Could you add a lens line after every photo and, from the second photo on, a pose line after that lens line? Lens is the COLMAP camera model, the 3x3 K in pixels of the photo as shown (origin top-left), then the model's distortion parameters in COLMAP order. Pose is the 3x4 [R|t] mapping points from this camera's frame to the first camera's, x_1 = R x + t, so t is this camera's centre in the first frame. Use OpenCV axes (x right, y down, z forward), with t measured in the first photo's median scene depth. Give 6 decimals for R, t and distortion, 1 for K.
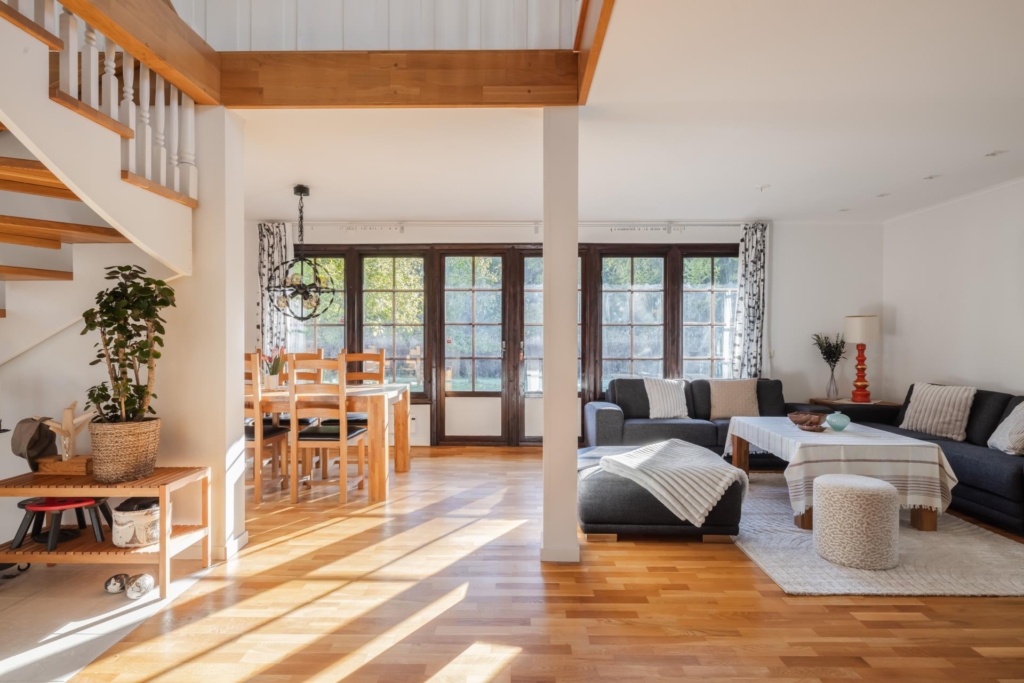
lens RADIAL K [[559.8, 0, 512.0], [0, 559.8, 341.5], [0, 0, 1]] dist [-0.015774, 0.000095]
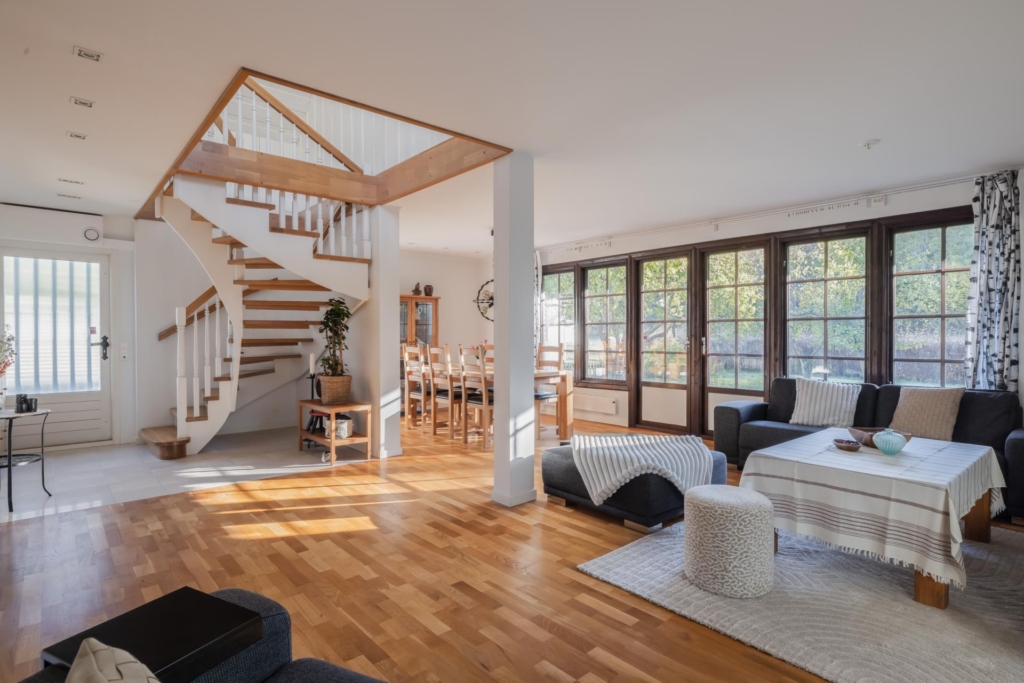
lens RADIAL K [[531.8, 0, 512.0], [0, 531.8, 341.5], [0, 0, 1]] dist [-0.000192, 0.000087]
pose [[0.676863, 0.010323, -0.736036, 0.515518], [0.000909, 0.999889, 0.014860, -0.006601], [0.736108, -0.010727, 0.676779, 0.081514]]
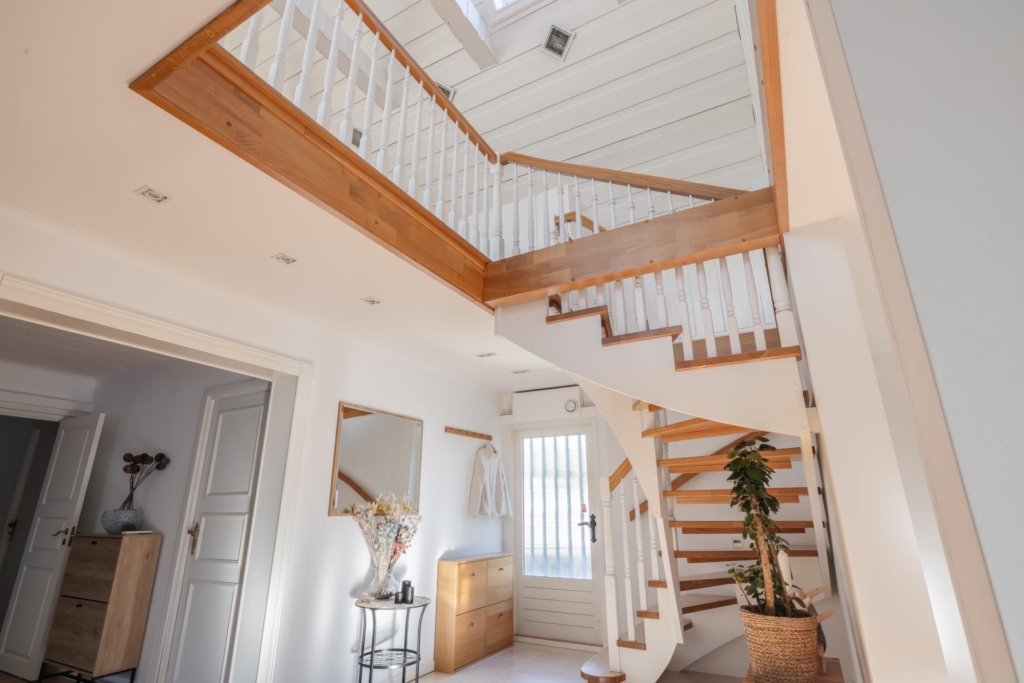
lens RADIAL K [[506.5, 0, 512.0], [0, 506.5, 341.5], [0, 0, 1]] dist [-0.000151, -0.000012]
pose [[-0.472536, -0.277012, -0.836645, 0.146214], [0.006567, 0.948185, -0.317652, -0.008849], [0.881287, -0.155596, -0.446232, 0.482660]]
